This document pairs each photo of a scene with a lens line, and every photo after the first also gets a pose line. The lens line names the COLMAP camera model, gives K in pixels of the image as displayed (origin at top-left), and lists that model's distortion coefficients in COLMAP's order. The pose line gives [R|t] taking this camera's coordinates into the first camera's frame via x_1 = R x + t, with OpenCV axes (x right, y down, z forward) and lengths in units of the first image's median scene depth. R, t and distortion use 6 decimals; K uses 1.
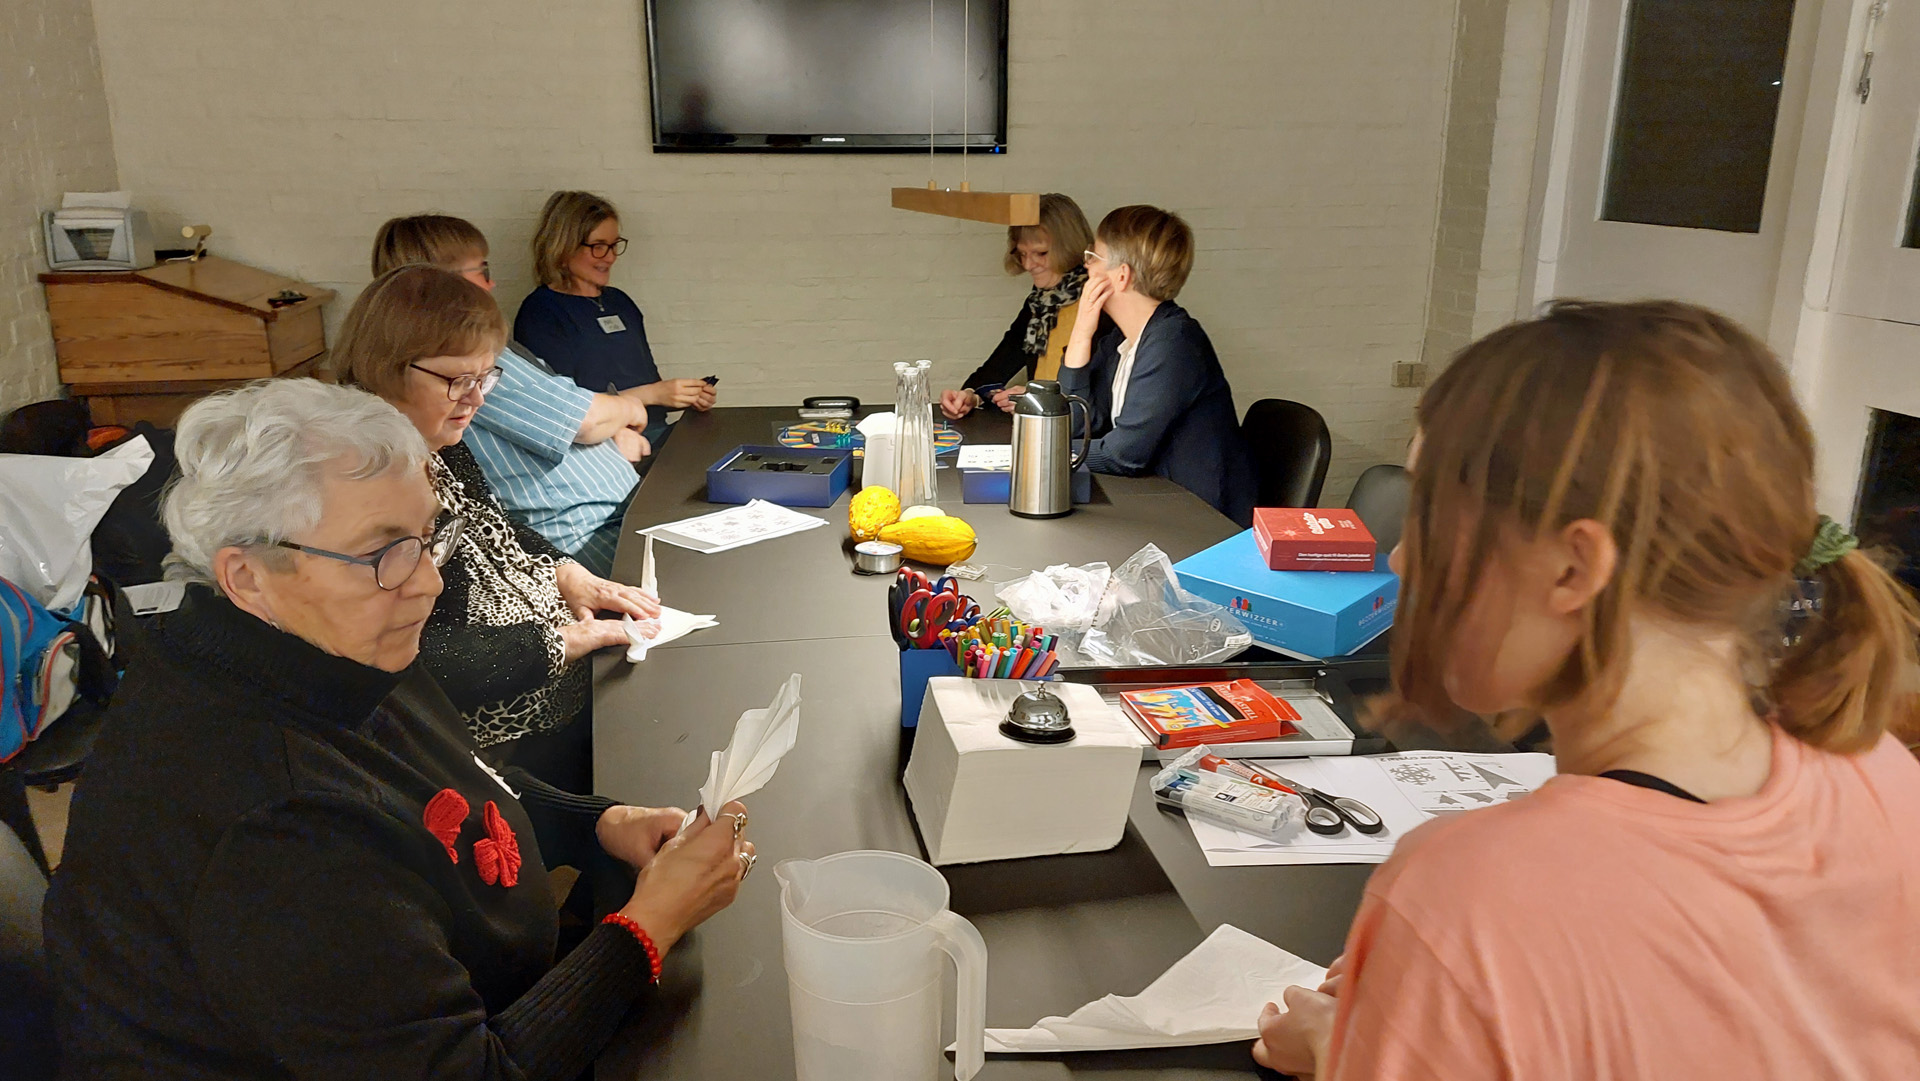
lens RADIAL K [[1360.9, 0, 960.0], [0, 1360.9, 540.5], [0, 0, 1]] dist [-0.005282, -0.084192]
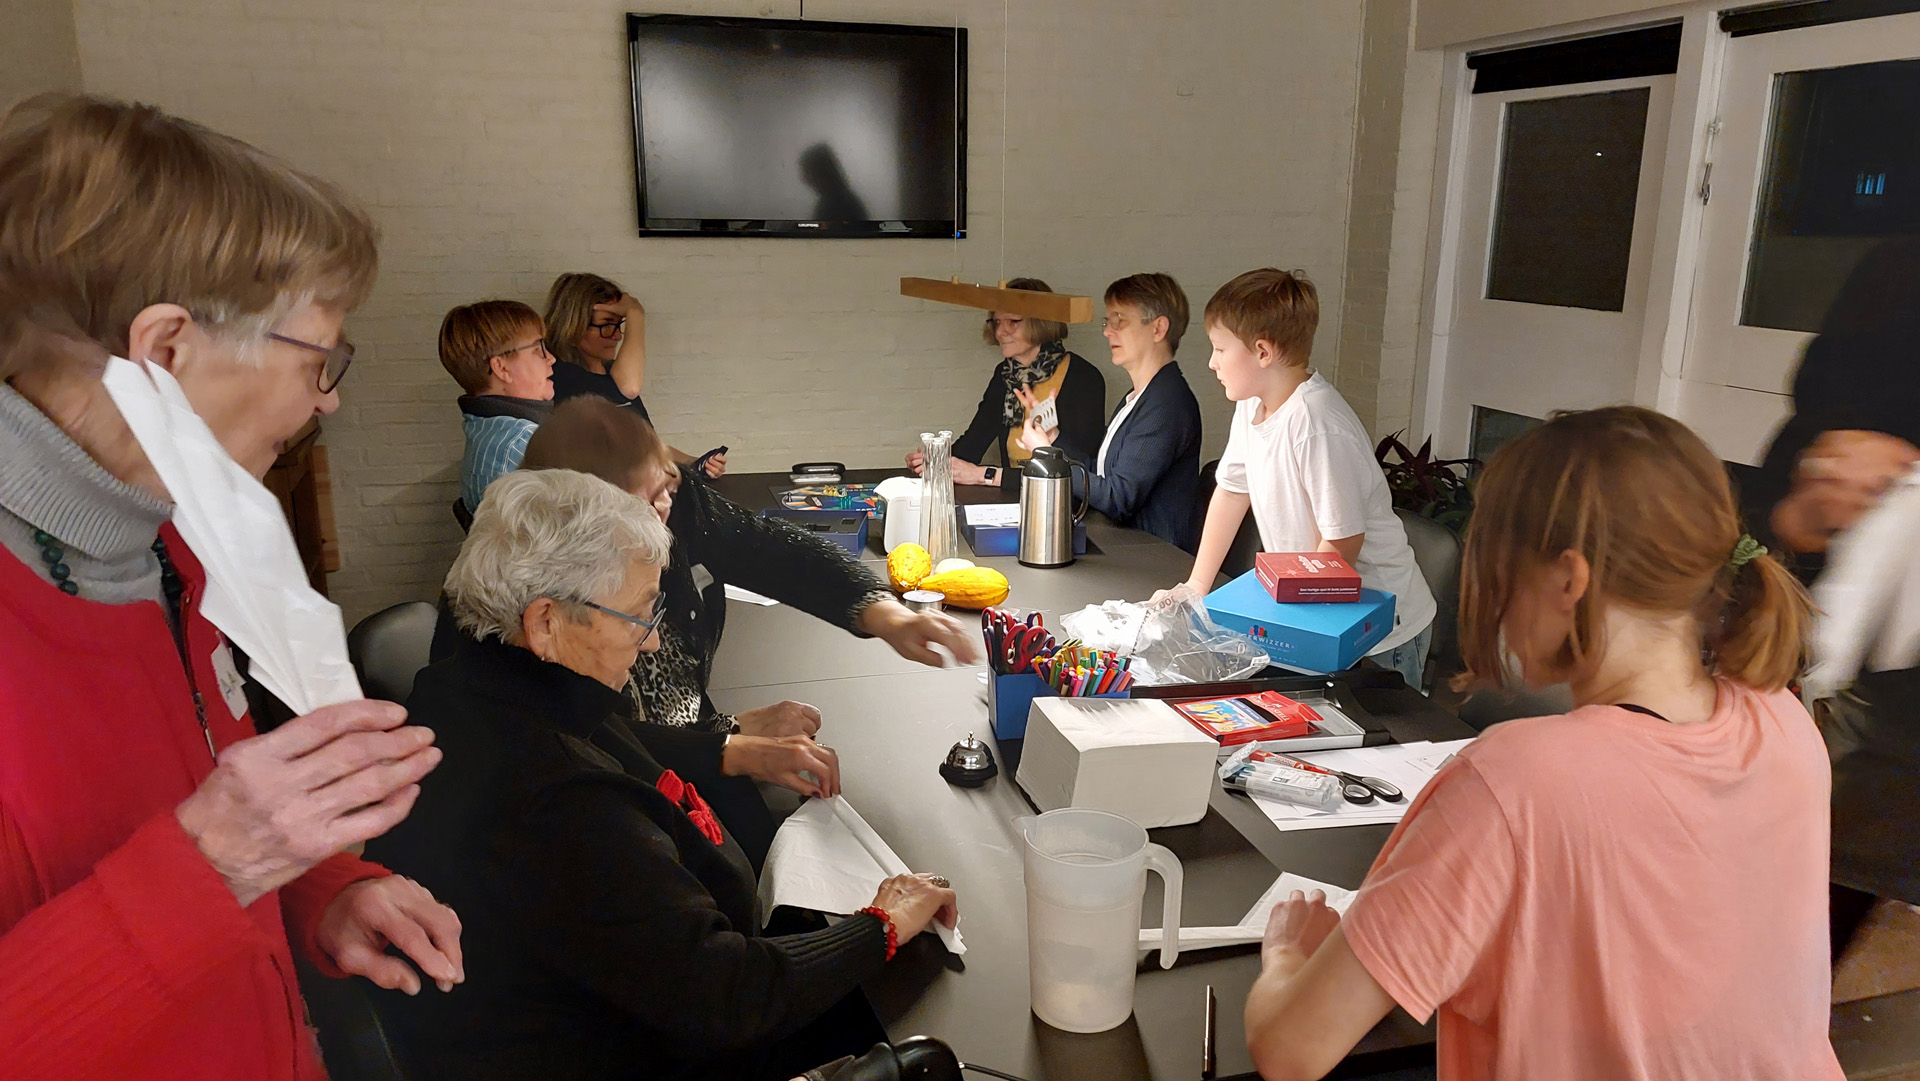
lens RADIAL K [[1436.4, 0, 960.0], [0, 1436.4, 540.5], [0, 0, 1]] dist [0.004279, -0.194224]
pose [[0.991972, -0.021209, 0.124664, -0.222272], [0.026851, 0.998681, -0.043757, 0.015390], [-0.123572, 0.046753, 0.991234, -0.247564]]
